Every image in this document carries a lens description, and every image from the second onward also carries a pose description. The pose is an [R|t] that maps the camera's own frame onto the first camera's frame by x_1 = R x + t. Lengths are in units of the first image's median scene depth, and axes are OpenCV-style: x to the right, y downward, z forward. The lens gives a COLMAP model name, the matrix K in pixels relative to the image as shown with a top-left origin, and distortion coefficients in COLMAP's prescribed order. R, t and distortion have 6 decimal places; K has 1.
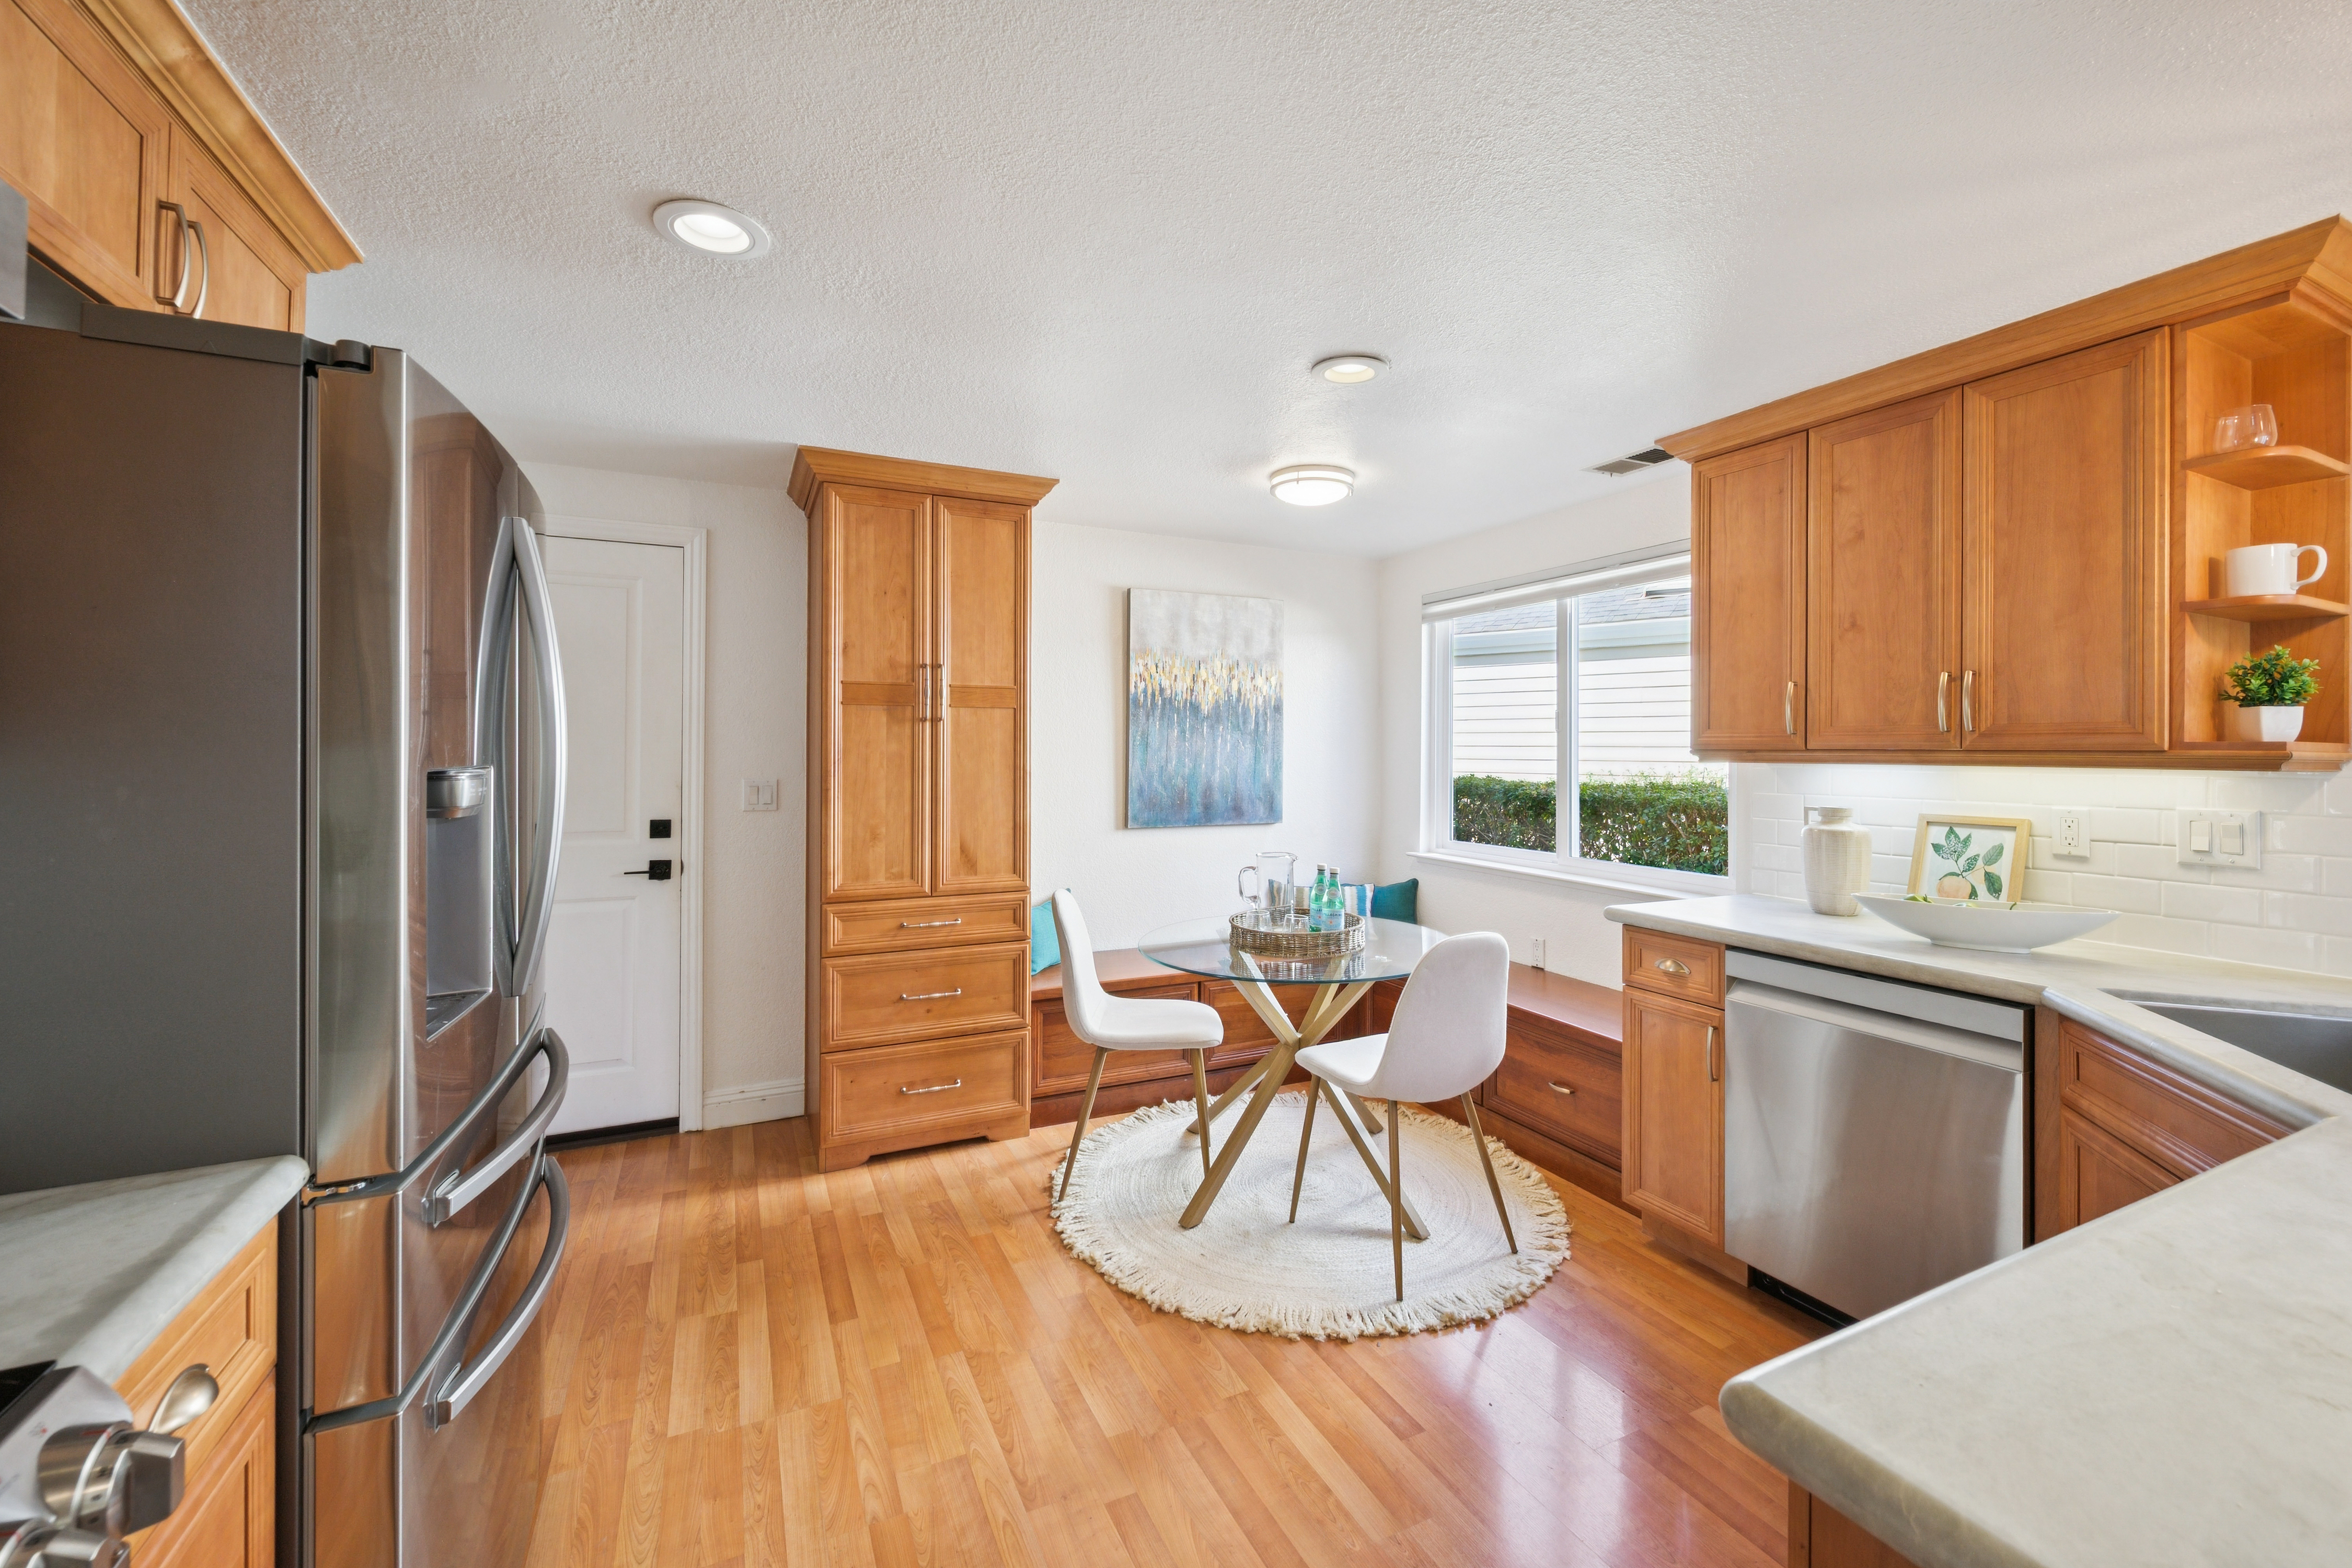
lens RADIAL K [[938.9, 0, 1171.3], [0, 938.9, 789.3], [0, 0, 1]] dist [-0.003090, -0.000256]
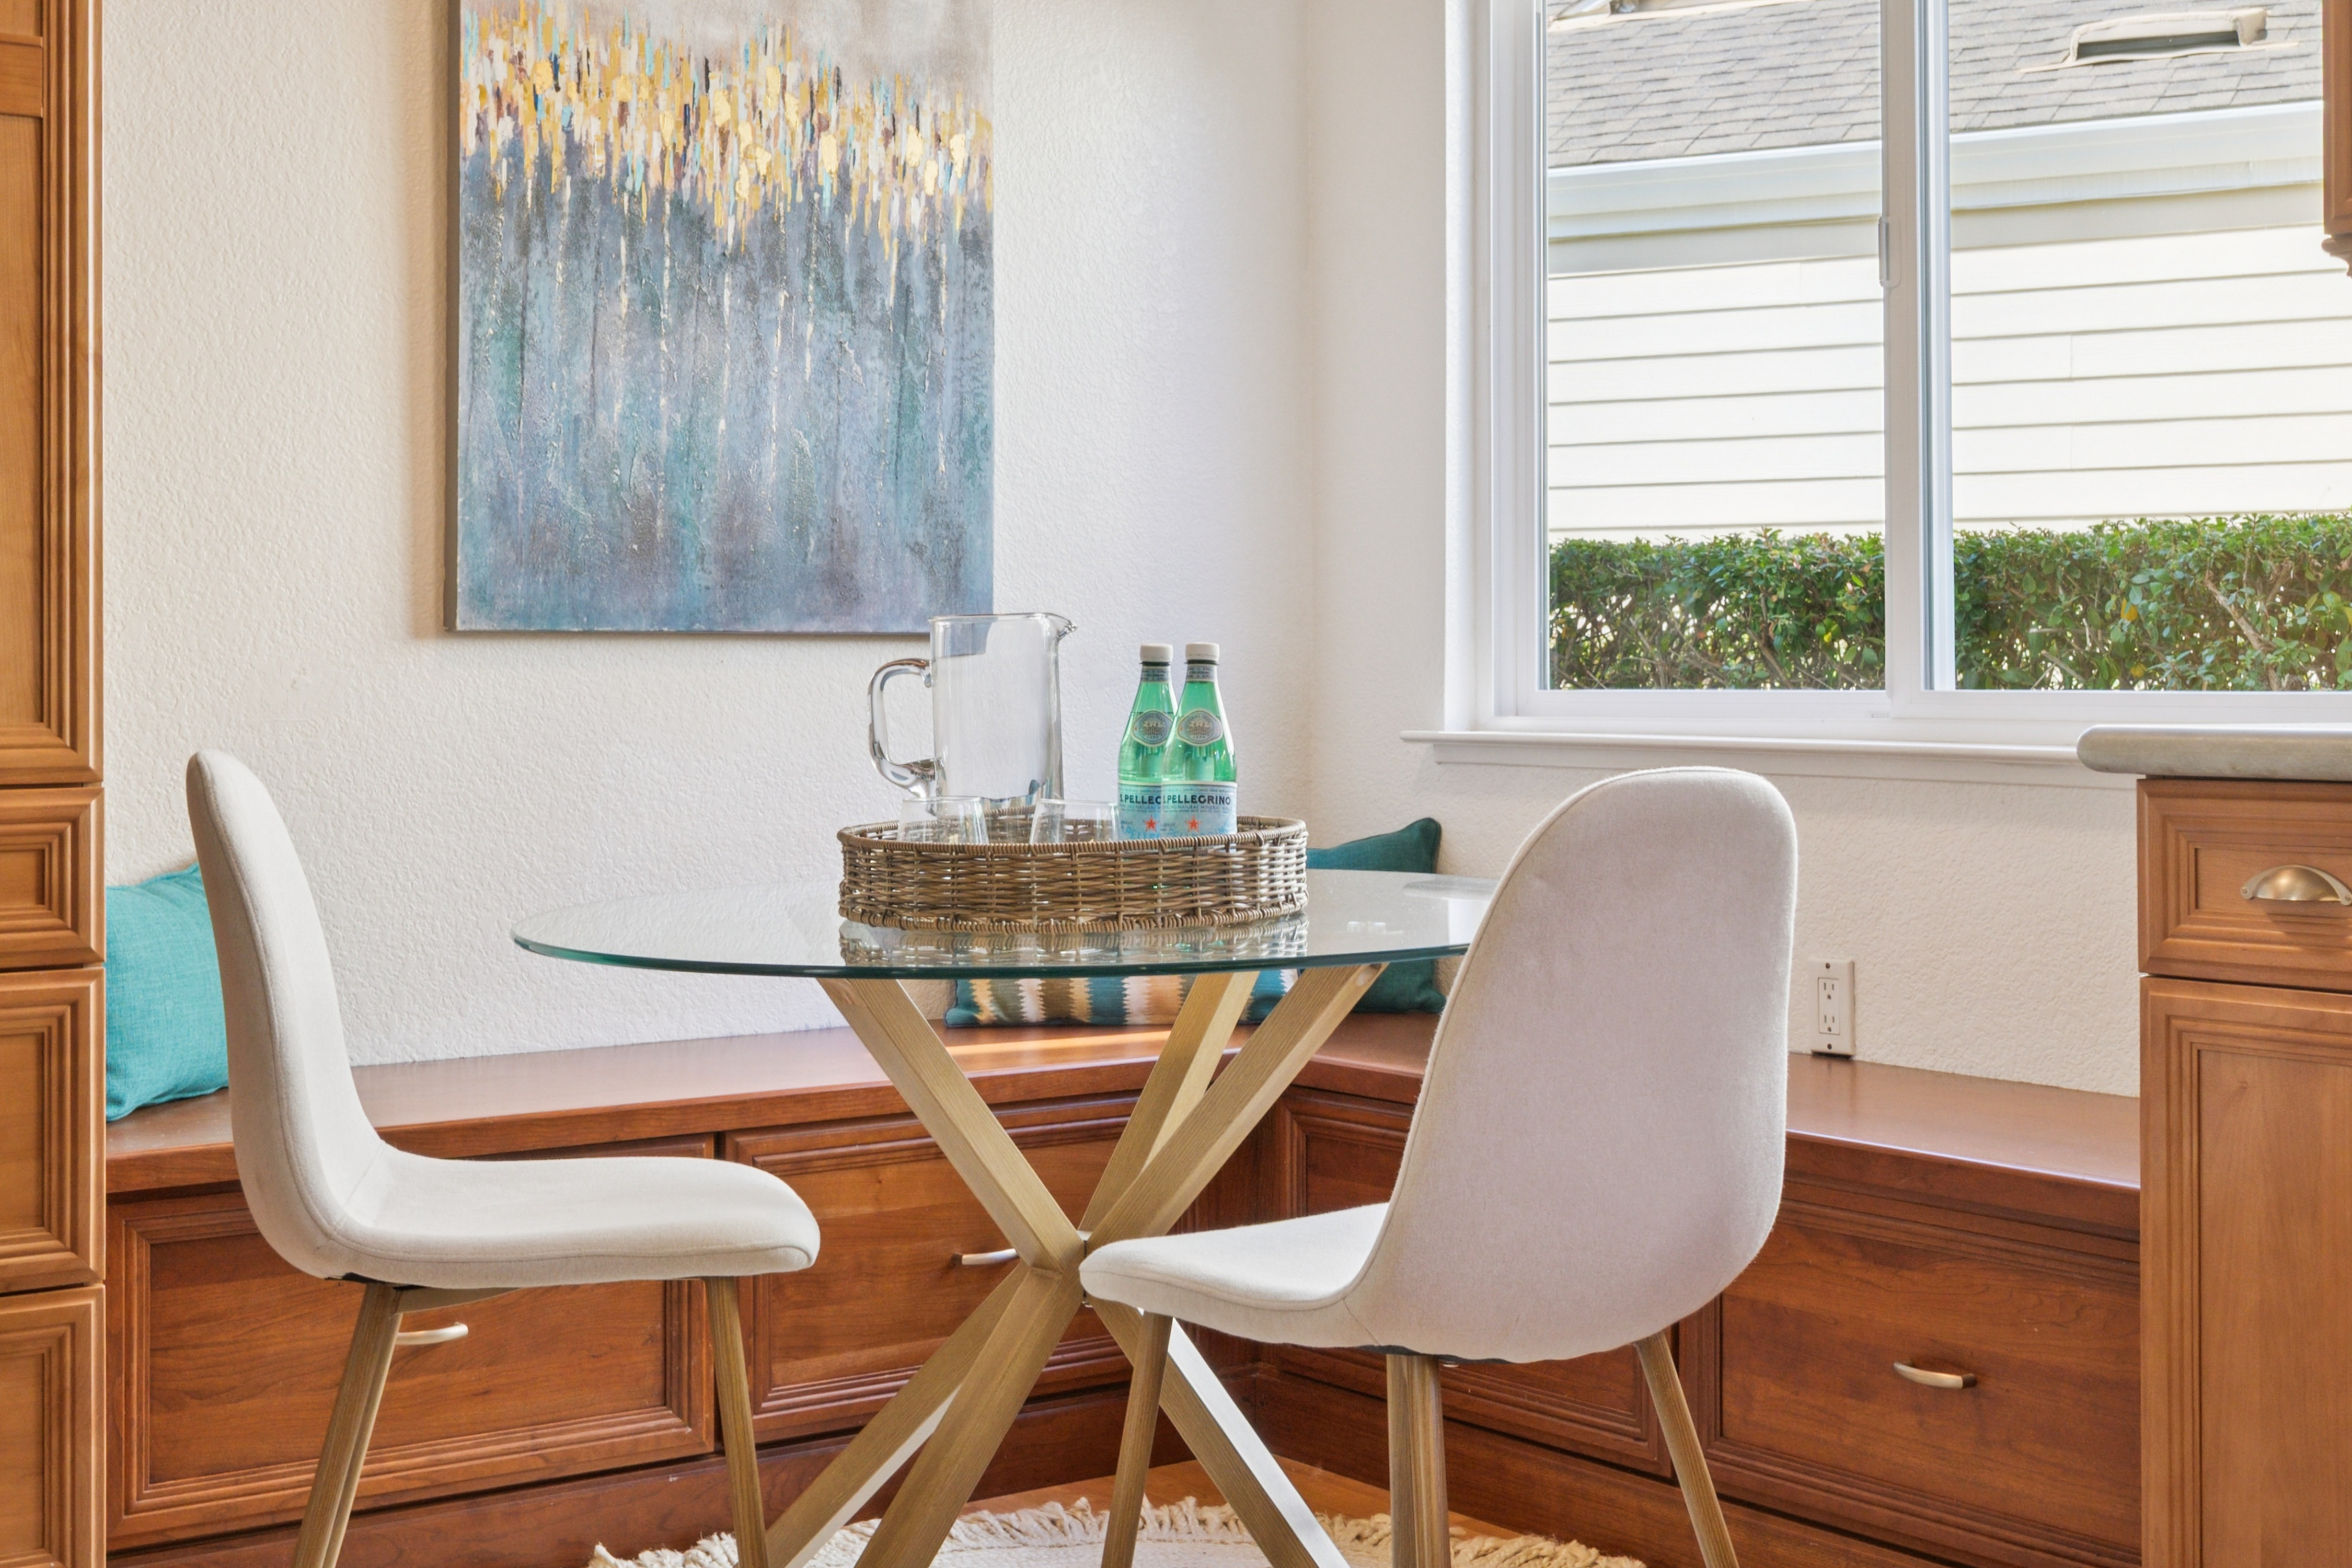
lens RADIAL K [[3071.7, 0, 1175.9], [0, 3071.7, 783.4], [0, 0, 1]] dist [-0.003429, 0.000000]
pose [[0.980657, -0.005664, 0.195652, -0.014637], [0.007336, 0.999943, -0.007821, 0.096135], [-0.195596, 0.009105, 0.980642, 0.049638]]
